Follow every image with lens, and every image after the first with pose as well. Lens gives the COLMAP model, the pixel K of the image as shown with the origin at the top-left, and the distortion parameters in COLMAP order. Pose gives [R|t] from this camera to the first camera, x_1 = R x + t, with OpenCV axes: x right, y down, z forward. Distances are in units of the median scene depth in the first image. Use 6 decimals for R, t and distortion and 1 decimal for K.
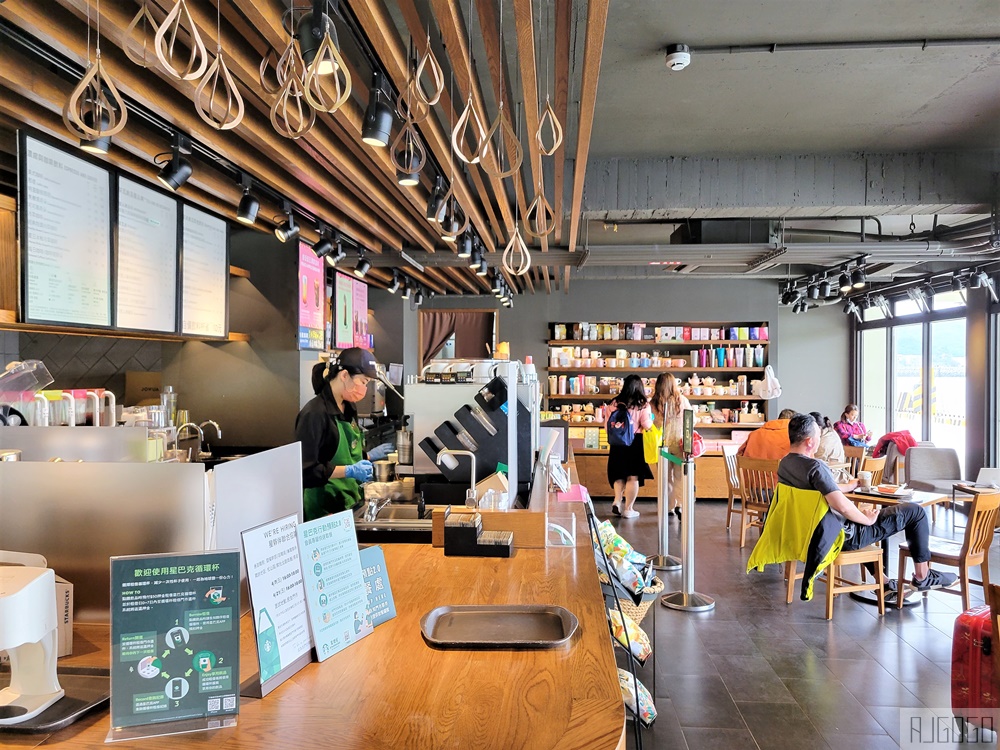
lens RADIAL K [[764.3, 0, 504.1], [0, 764.3, 375.0], [0, 0, 1]] dist [0.026801, -0.001286]
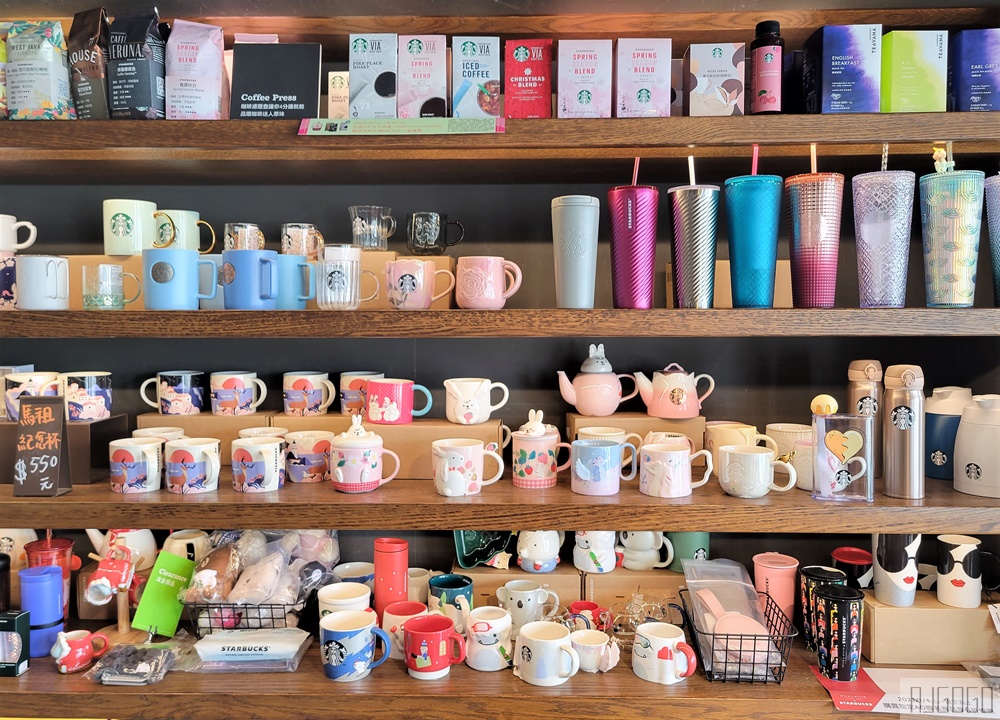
lens RADIAL K [[814.0, 0, 499.7], [0, 814.0, 358.4], [0, 0, 1]] dist [0.018892, 0.004514]
pose [[0.999562, -0.000184, 0.029589, 0.228690], [-0.000787, 0.999462, 0.032795, -0.005649], [-0.029579, -0.032804, 0.999024, 0.840831]]
